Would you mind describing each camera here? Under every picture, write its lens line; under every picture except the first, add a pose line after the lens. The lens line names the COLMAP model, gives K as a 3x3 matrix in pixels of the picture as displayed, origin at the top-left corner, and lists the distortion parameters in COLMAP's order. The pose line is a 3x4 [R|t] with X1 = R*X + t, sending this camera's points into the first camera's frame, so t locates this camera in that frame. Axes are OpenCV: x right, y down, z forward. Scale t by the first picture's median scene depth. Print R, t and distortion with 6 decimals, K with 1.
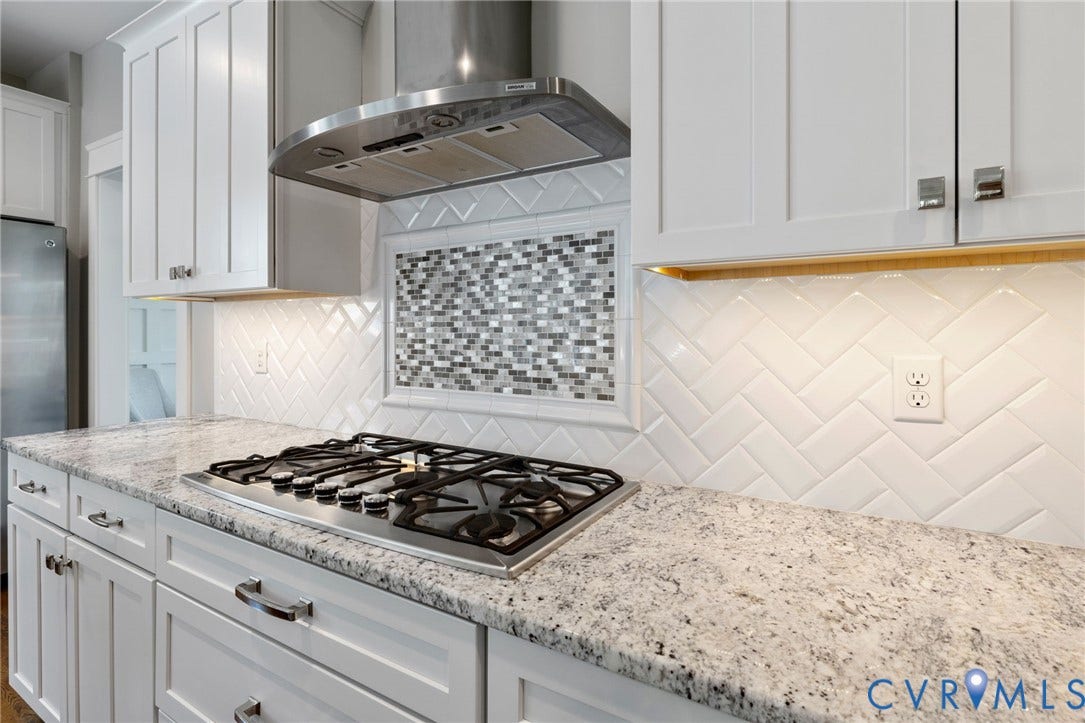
lens RADIAL K [[535.8, 0, 541.9], [0, 535.8, 334.6], [0, 0, 1]] dist [-0.001494, -0.000369]
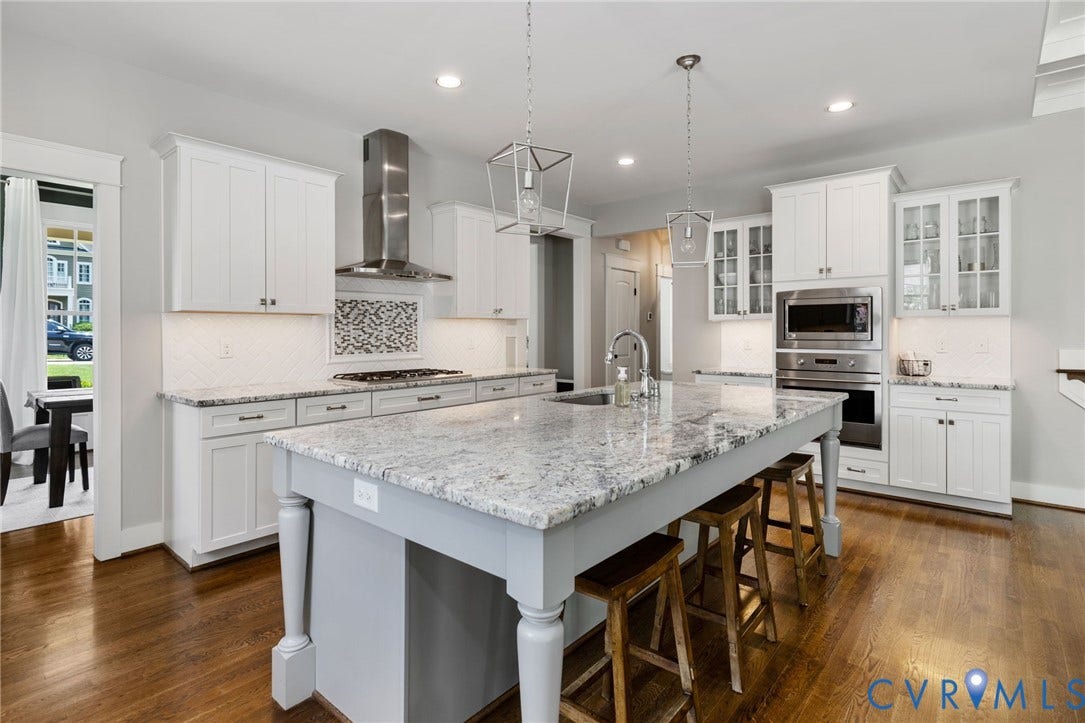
lens RADIAL K [[535.8, 0, 541.9], [0, 535.8, 334.6], [0, 0, 1]] dist [-0.001494, -0.000369]
pose [[0.155420, -0.009822, 0.987800, -2.740435], [0.007147, 0.999936, 0.008818, -0.009639], [-0.987823, 0.005689, 0.155480, -0.293497]]
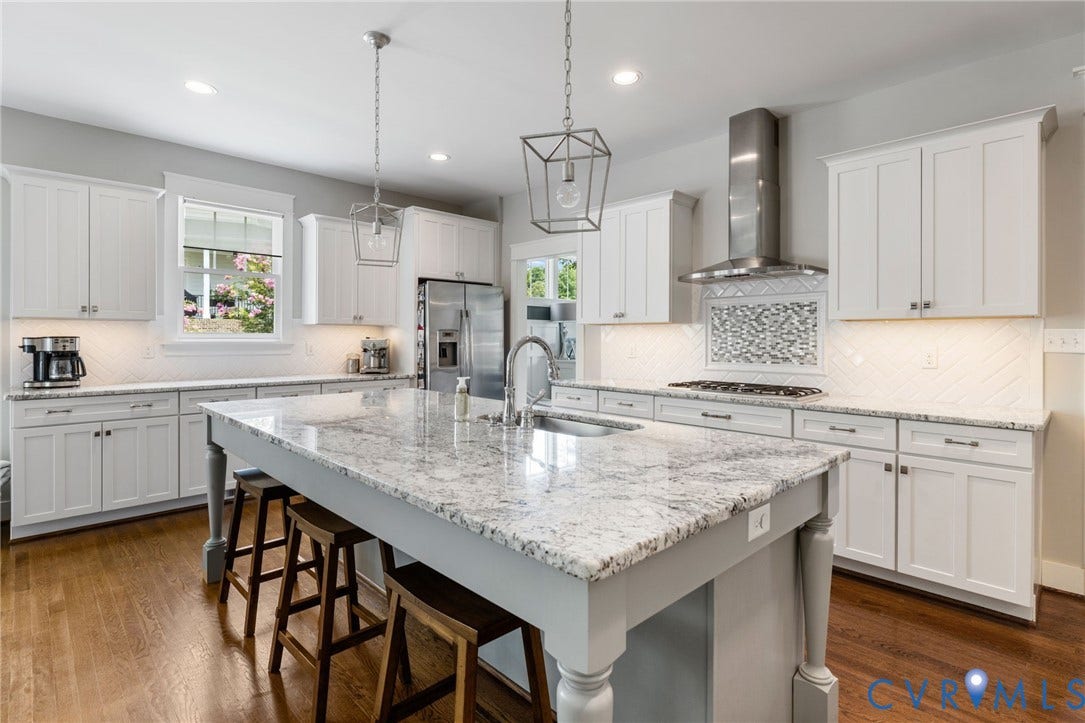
lens RADIAL K [[535.8, 0, 541.9], [0, 535.8, 334.6], [0, 0, 1]] dist [-0.001494, -0.000369]
pose [[0.969177, 0.000291, -0.246364, -0.466489], [-0.003552, 0.999912, -0.012793, 0.008015], [0.246338, 0.013274, 0.969093, -1.676812]]
